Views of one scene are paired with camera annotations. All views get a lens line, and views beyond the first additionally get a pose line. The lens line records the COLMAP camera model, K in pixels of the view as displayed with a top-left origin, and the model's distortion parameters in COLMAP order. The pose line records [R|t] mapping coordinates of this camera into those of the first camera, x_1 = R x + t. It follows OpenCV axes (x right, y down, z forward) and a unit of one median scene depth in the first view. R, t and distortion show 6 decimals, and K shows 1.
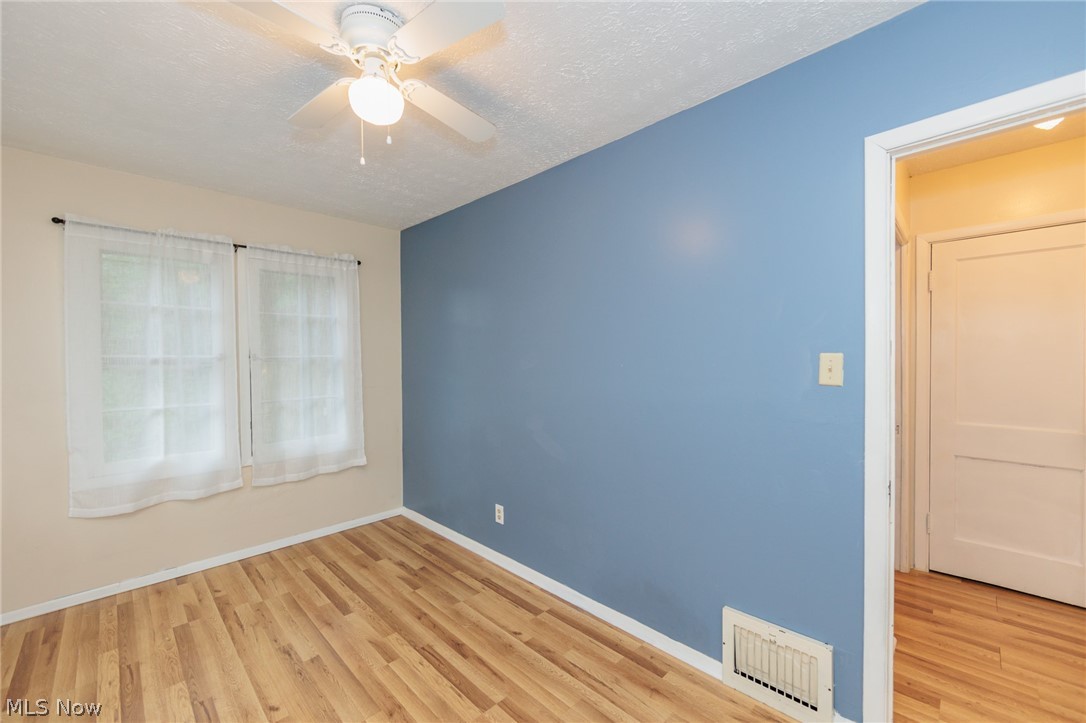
lens RADIAL K [[436.7, 0, 548.9], [0, 436.7, 362.5], [0, 0, 1]] dist [-0.003156, 0.000262]
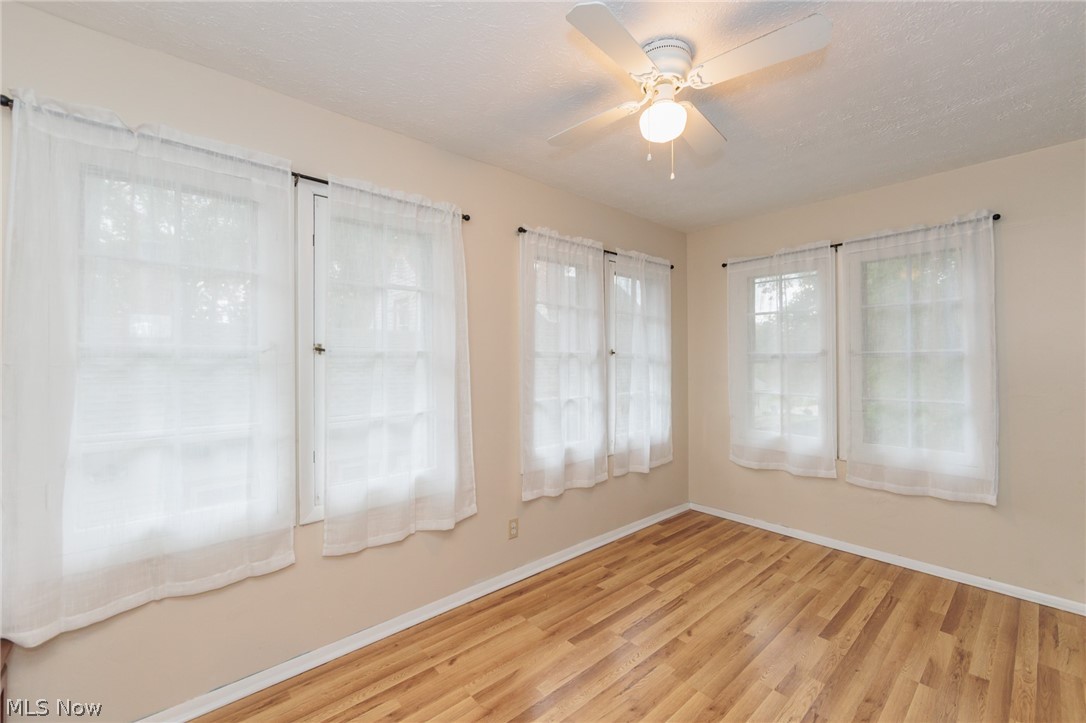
lens RADIAL K [[436.7, 0, 548.2], [0, 436.7, 358.6], [0, 0, 1]] dist [-0.003156, 0.000262]
pose [[-0.062930, 0.002233, -0.998015, 0.385261], [-0.008673, 0.999959, 0.002785, 0.005253], [0.997980, 0.008831, -0.062908, 0.403930]]
